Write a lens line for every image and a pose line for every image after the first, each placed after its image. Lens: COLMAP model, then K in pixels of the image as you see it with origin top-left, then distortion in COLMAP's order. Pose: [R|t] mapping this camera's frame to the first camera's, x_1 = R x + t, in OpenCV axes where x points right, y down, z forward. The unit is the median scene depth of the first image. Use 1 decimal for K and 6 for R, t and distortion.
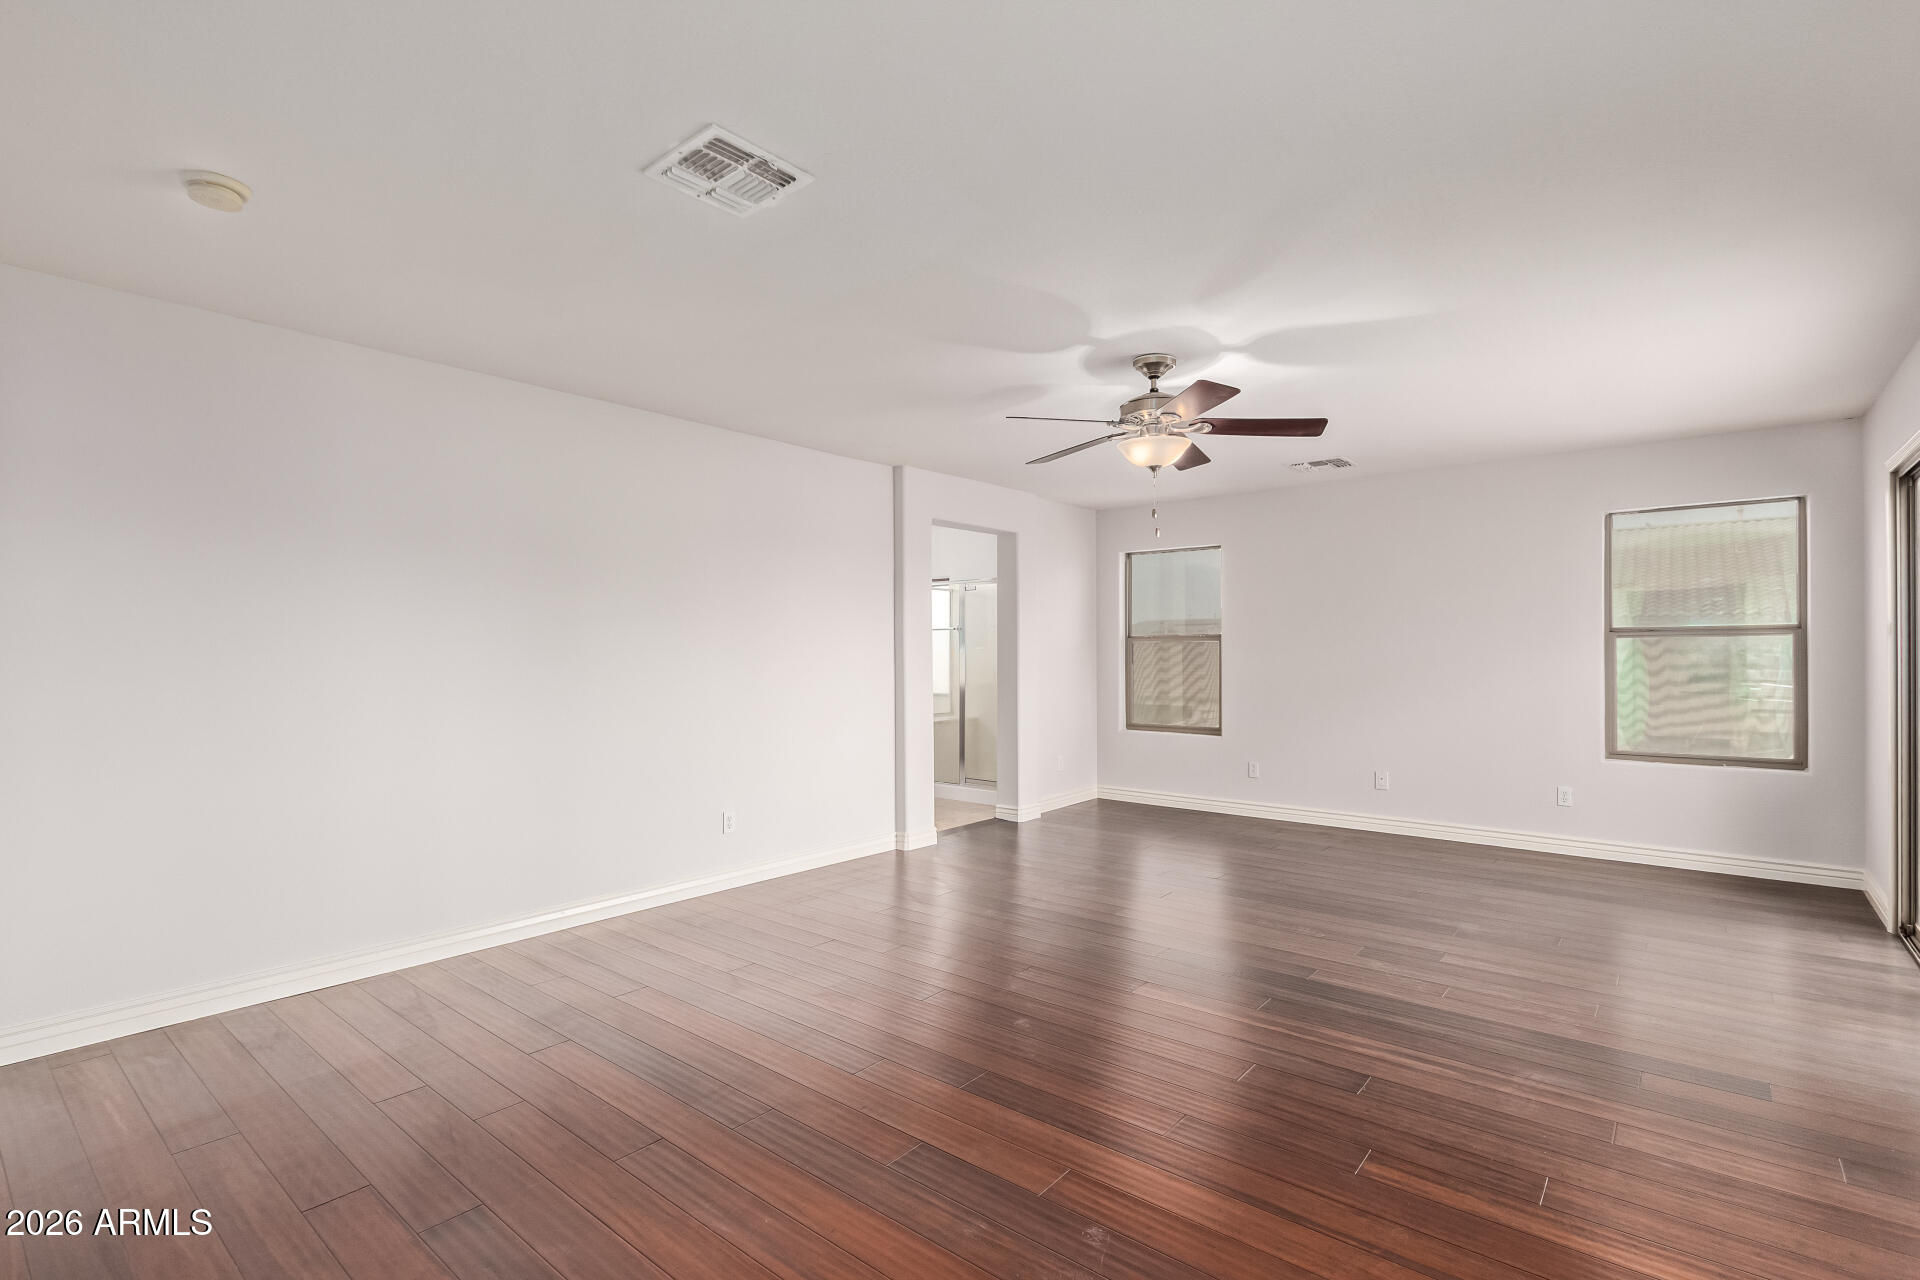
lens RADIAL K [[899.2, 0, 957.5], [0, 899.2, 645.6], [0, 0, 1]] dist [-0.002017, -0.000517]
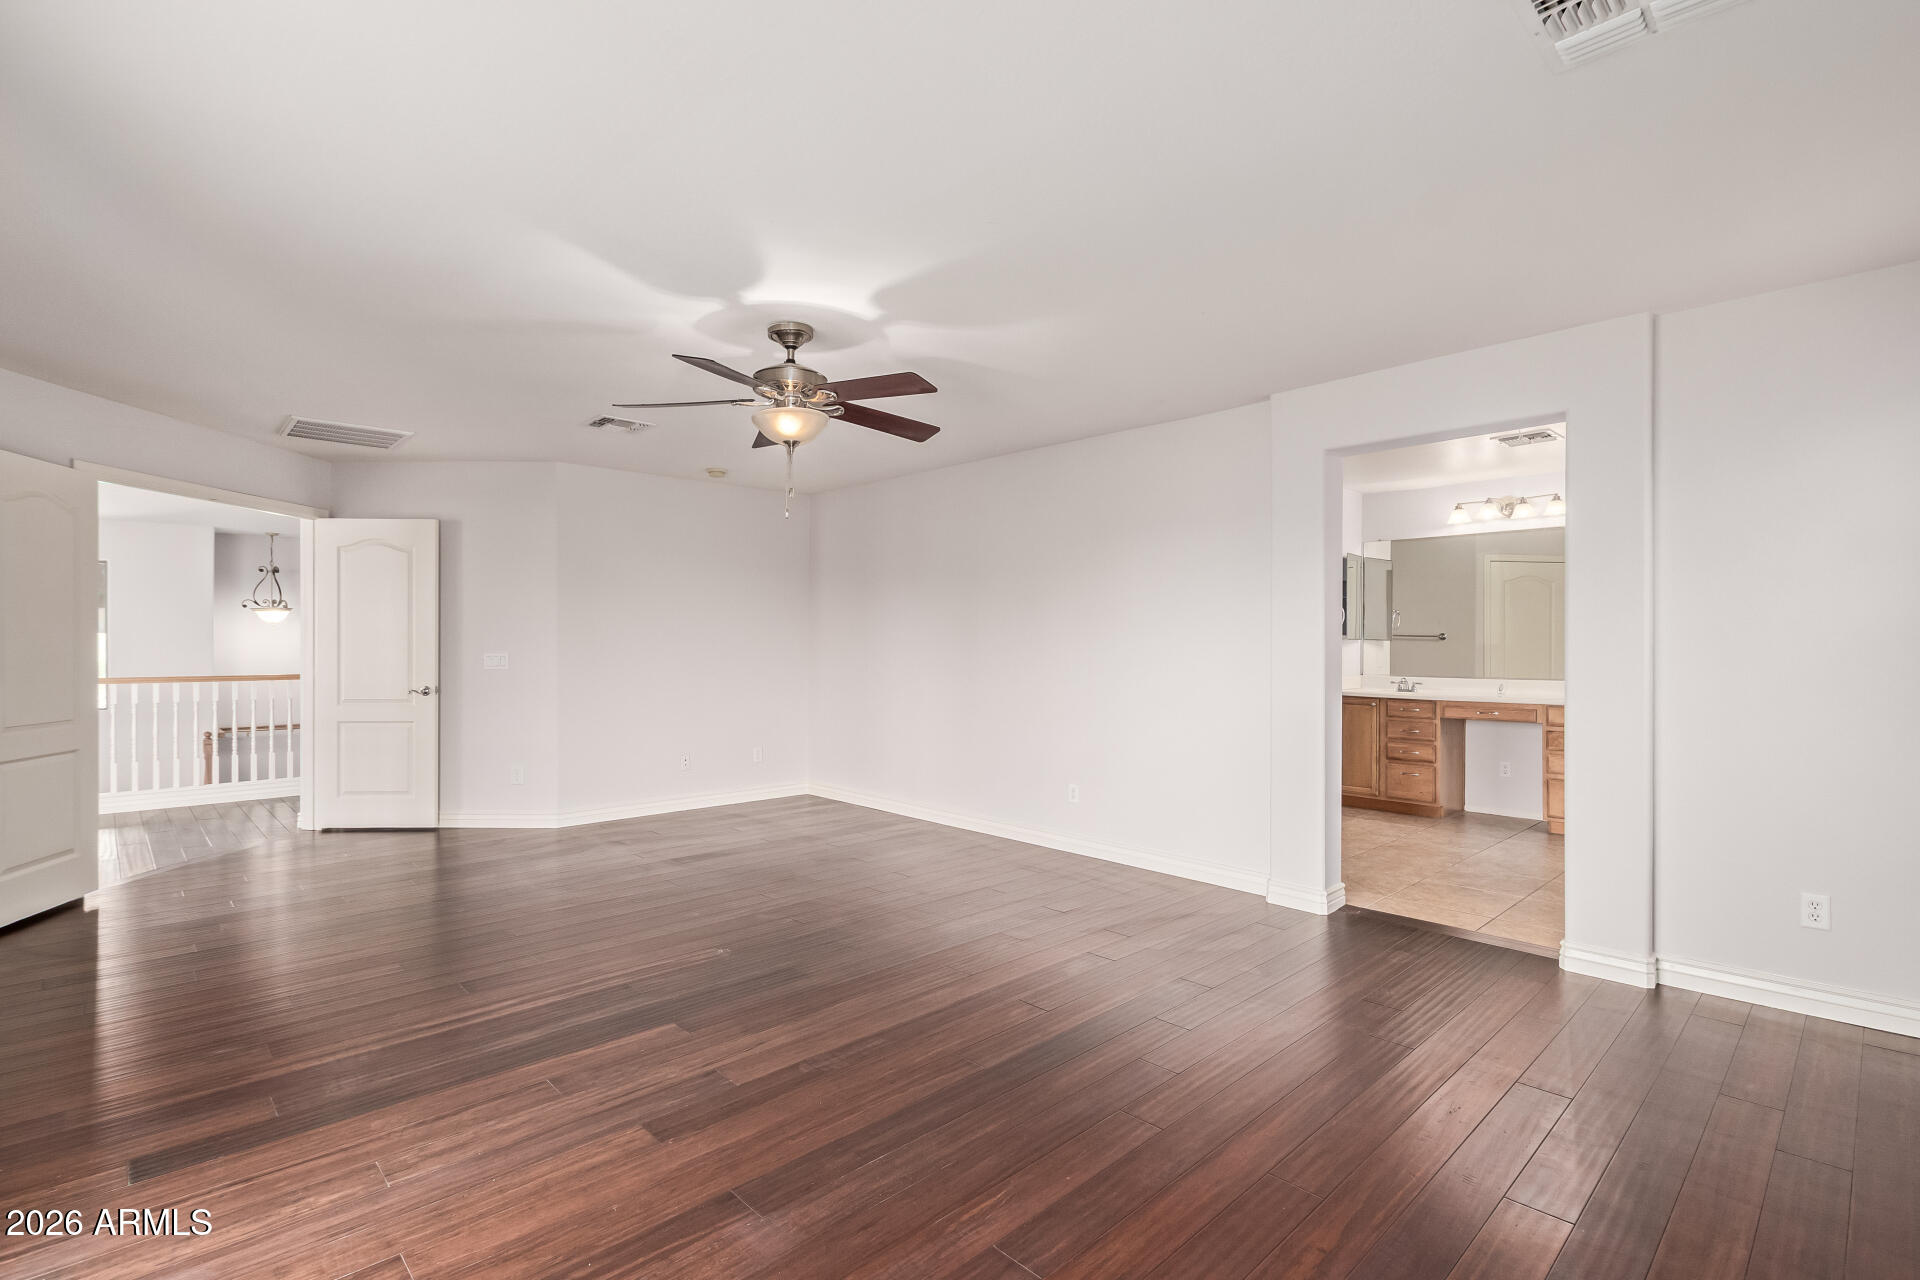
lens RADIAL K [[887.2, 0, 963.3], [0, 887.2, 653.2], [0, 0, 1]] dist [0.012872, 0.000031]
pose [[-0.112021, 0.014373, -0.993602, 1.158654], [0.001809, 0.999897, 0.014260, 0.006331], [0.993704, -0.000200, -0.112035, 1.324149]]
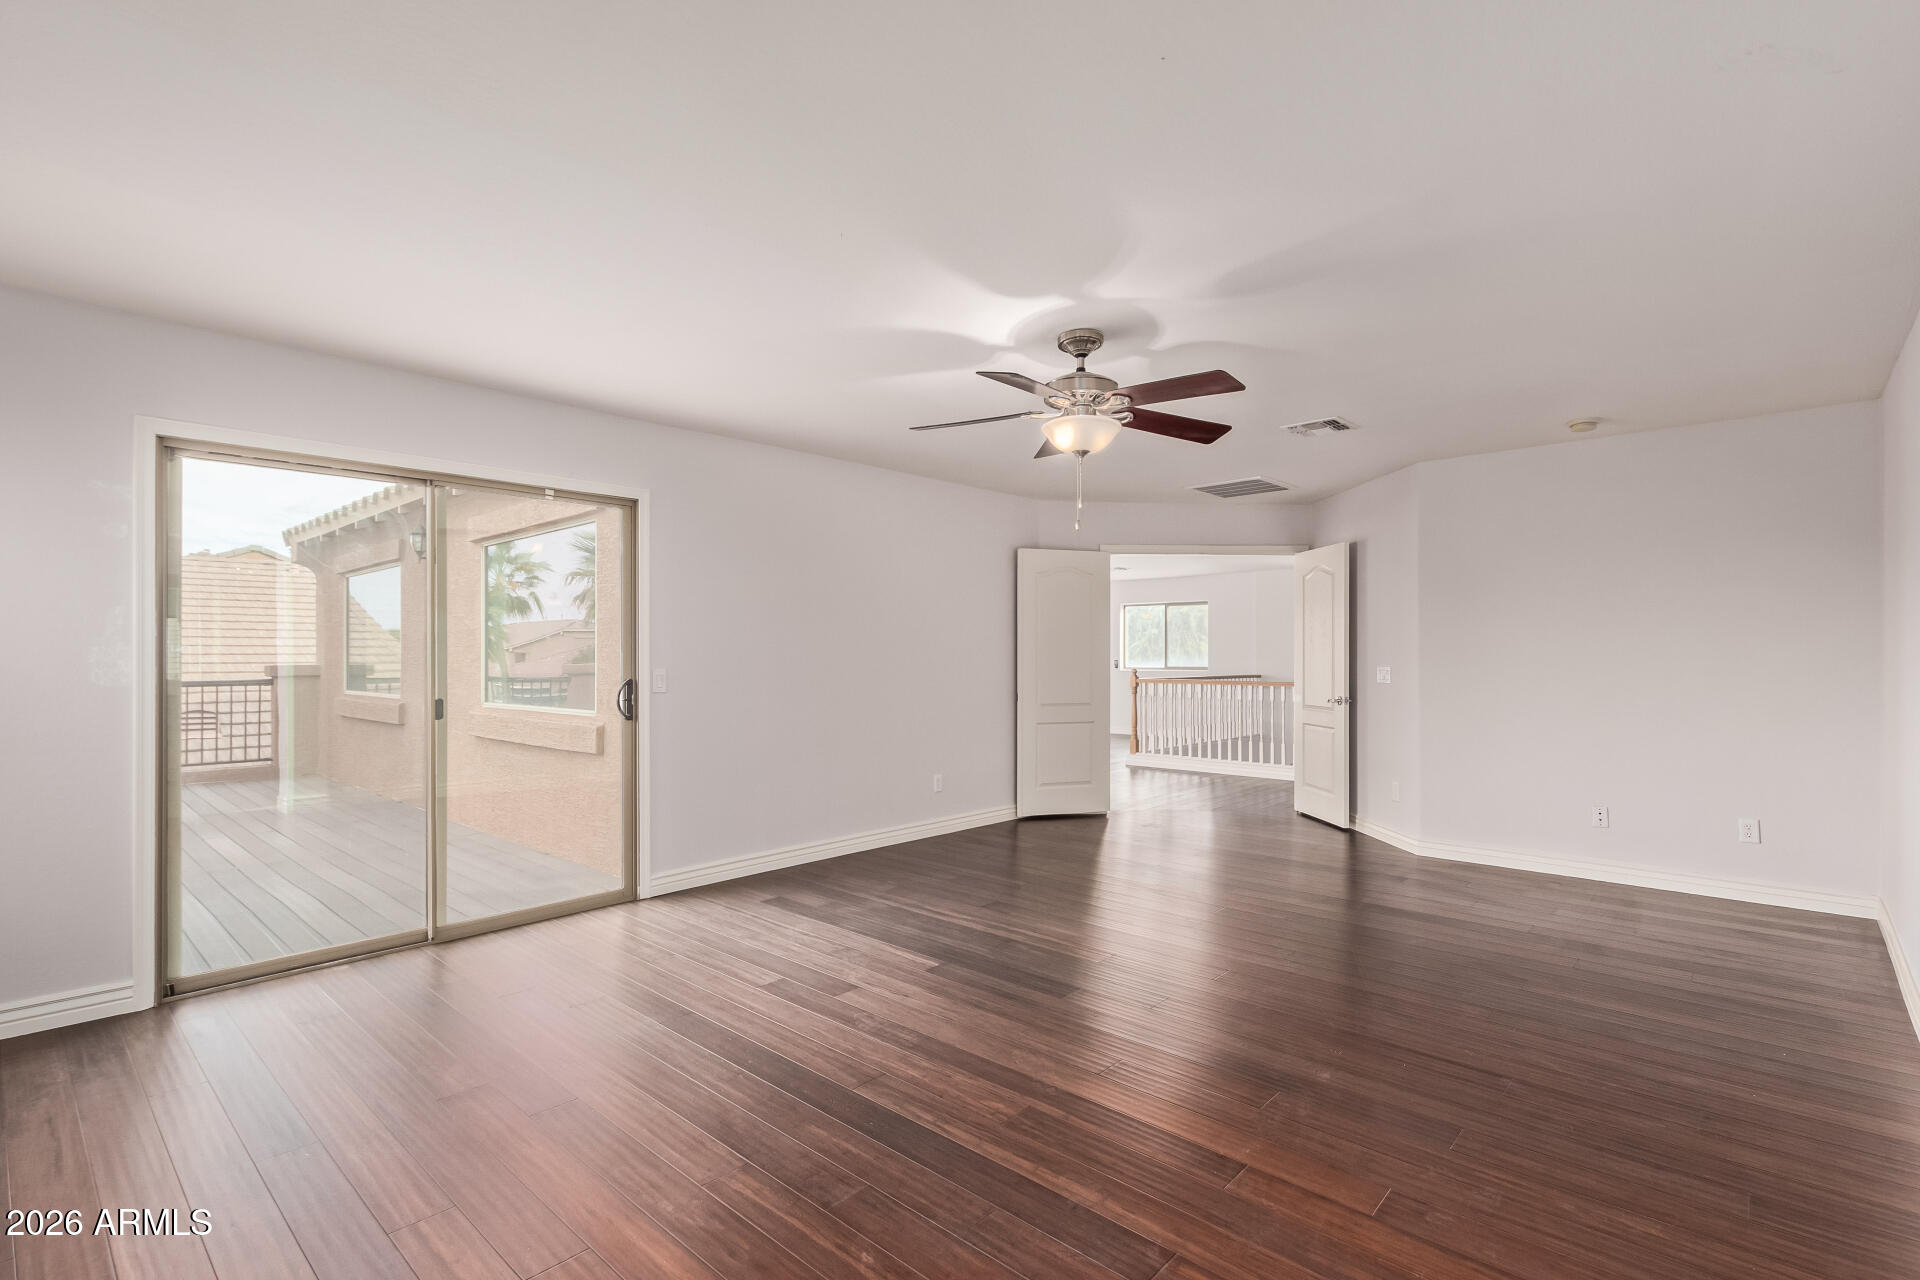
lens RADIAL K [[887.2, 0, 963.3], [0, 887.2, 653.2], [0, 0, 1]] dist [0.012872, 0.000031]
pose [[-0.999059, 0.002942, 0.043277, 0.310166], [0.002665, 0.999976, -0.006453, 0.011200], [-0.043295, -0.006332, -0.999042, 1.975327]]
